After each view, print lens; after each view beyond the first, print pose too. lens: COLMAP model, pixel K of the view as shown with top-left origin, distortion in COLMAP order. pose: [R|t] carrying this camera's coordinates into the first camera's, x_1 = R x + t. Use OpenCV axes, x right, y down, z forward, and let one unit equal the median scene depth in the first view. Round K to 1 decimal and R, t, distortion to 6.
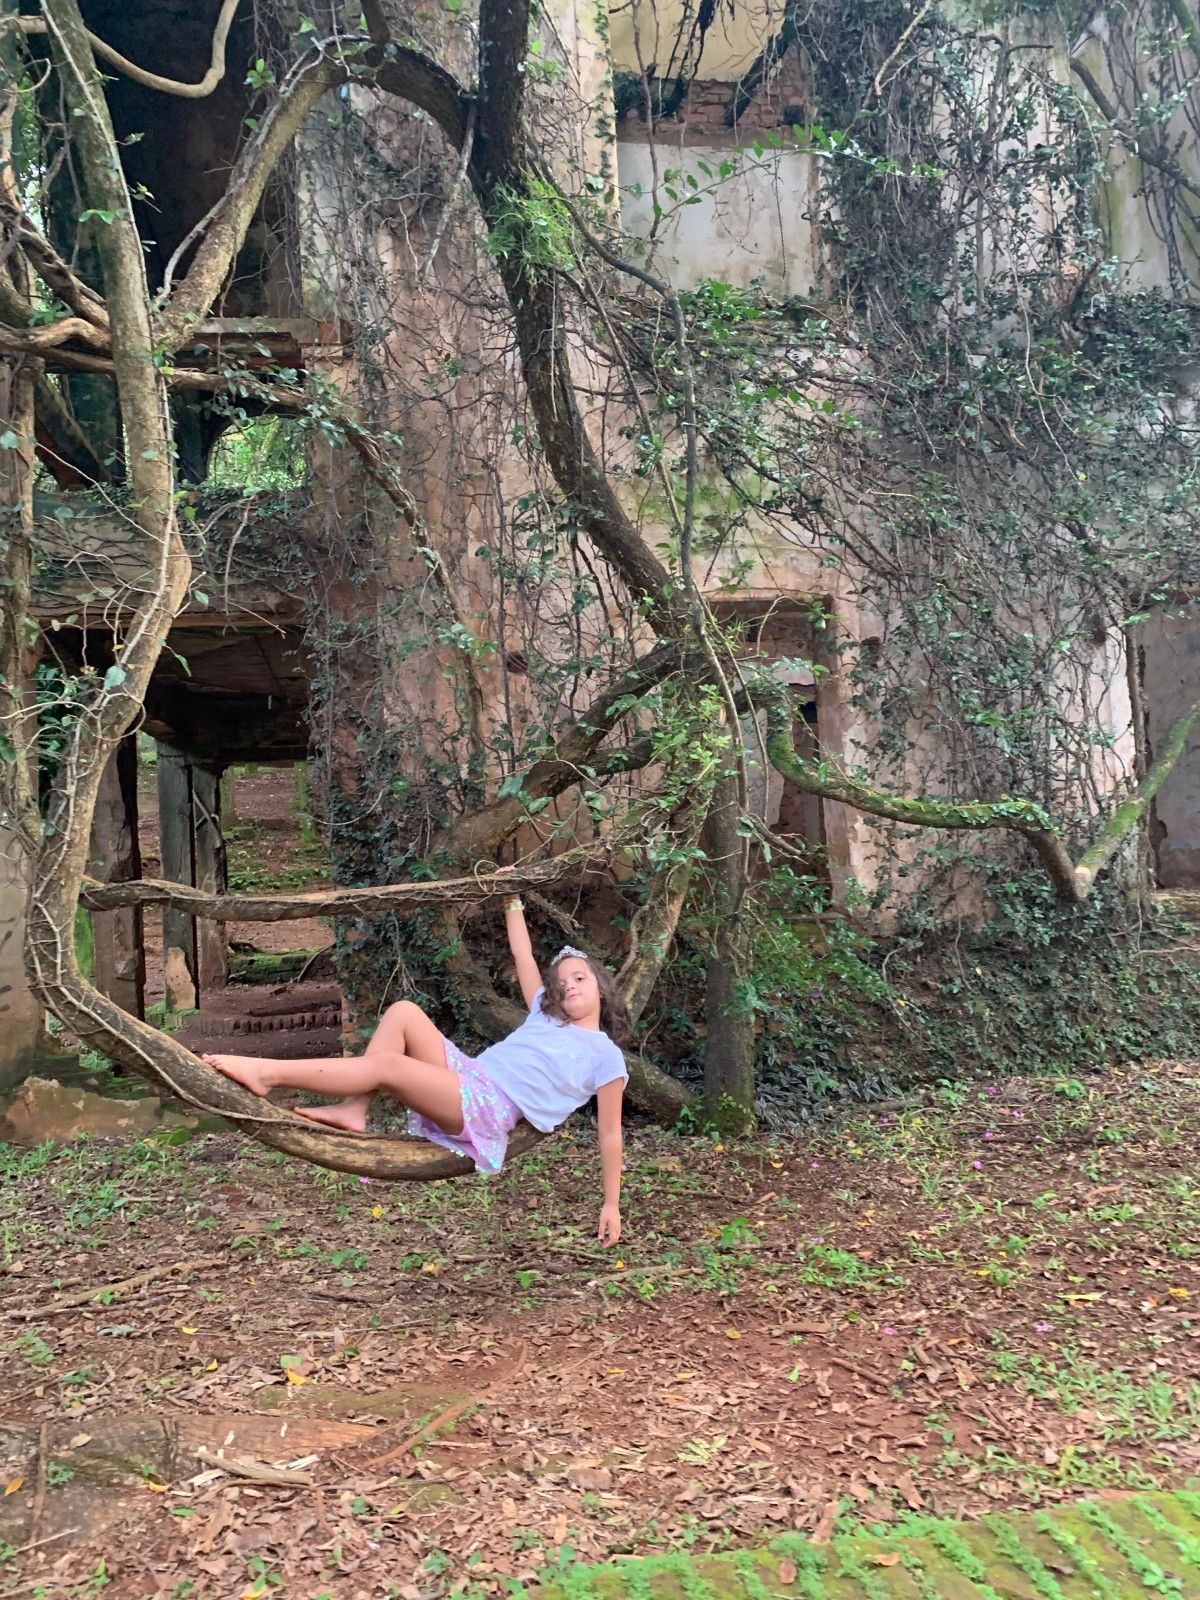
lens RADIAL K [[1177.8, 0, 600.0], [0, 1177.8, 800.0], [0, 0, 1]] dist [0.007180, 0.001808]
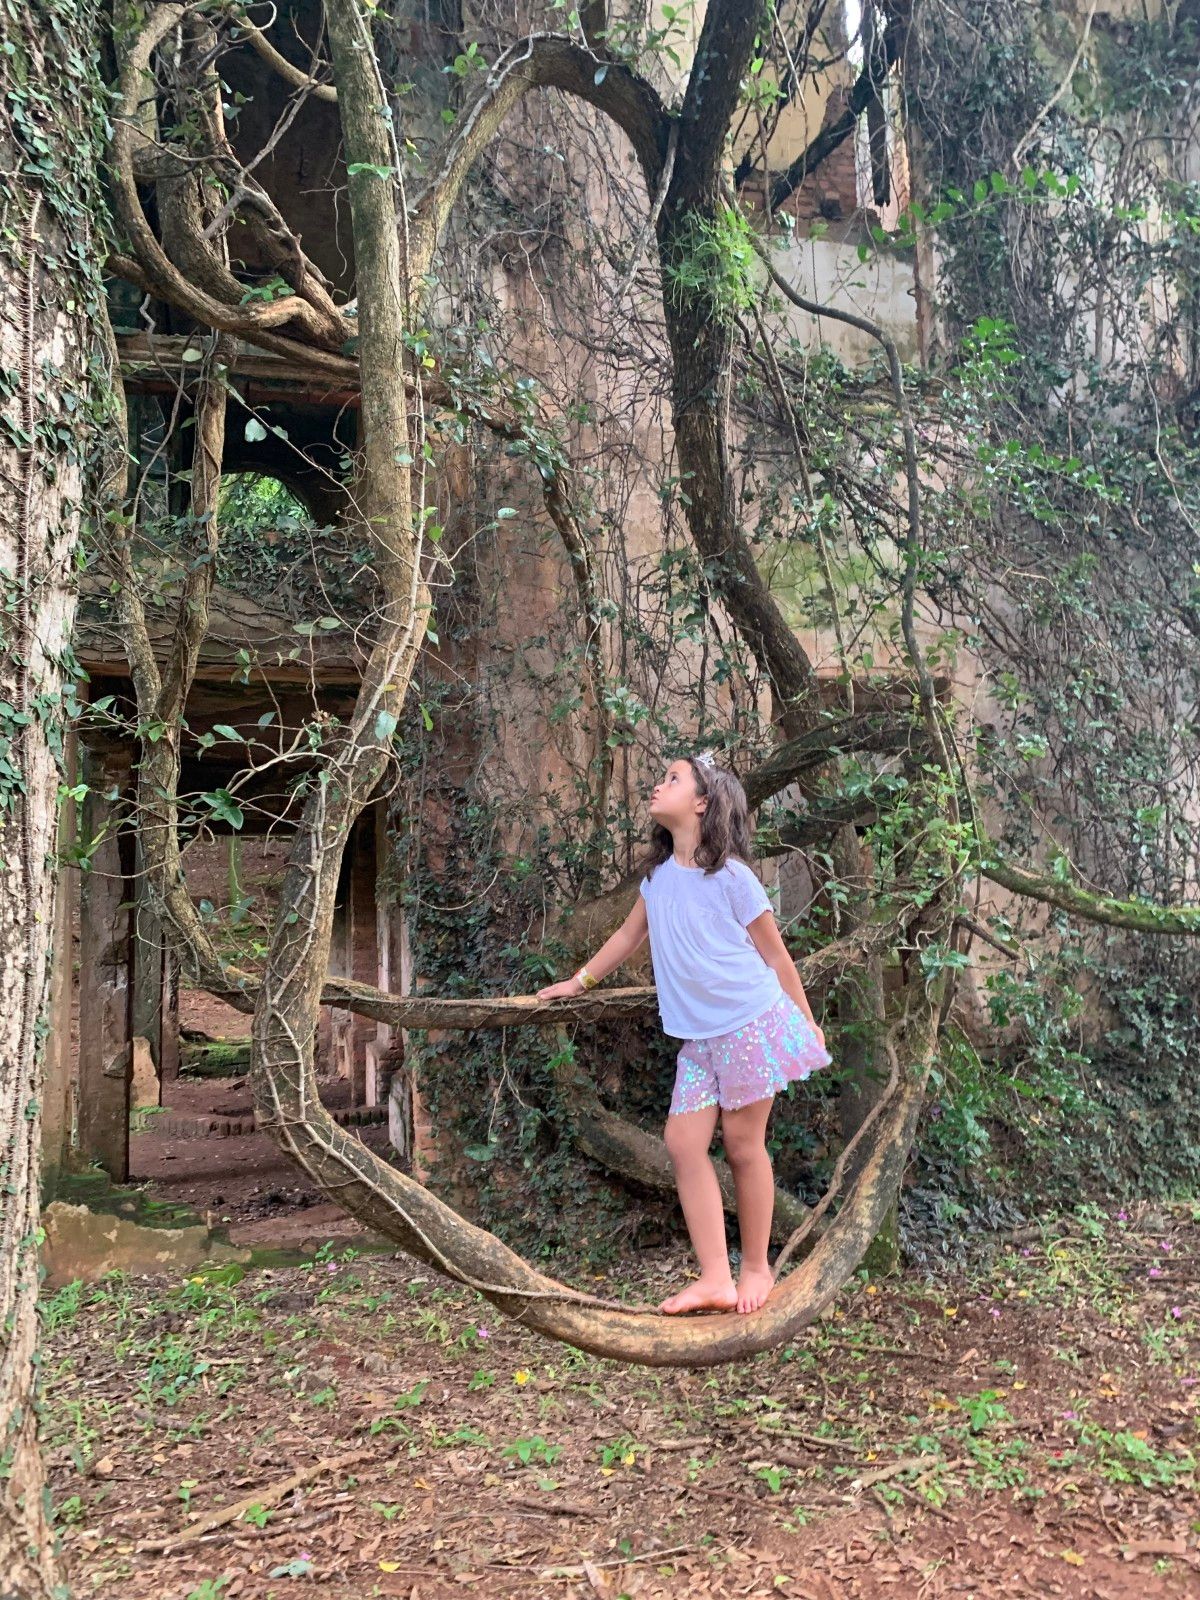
lens RADIAL K [[1169.8, 0, 600.0], [0, 1169.8, 800.0], [0, 0, 1]] dist [0.006105, 0.001088]
pose [[0.995095, 0.034413, 0.092747, -0.238786], [-0.027609, 0.996900, -0.073677, 0.000156], [-0.094995, 0.070755, 0.992960, 0.148663]]
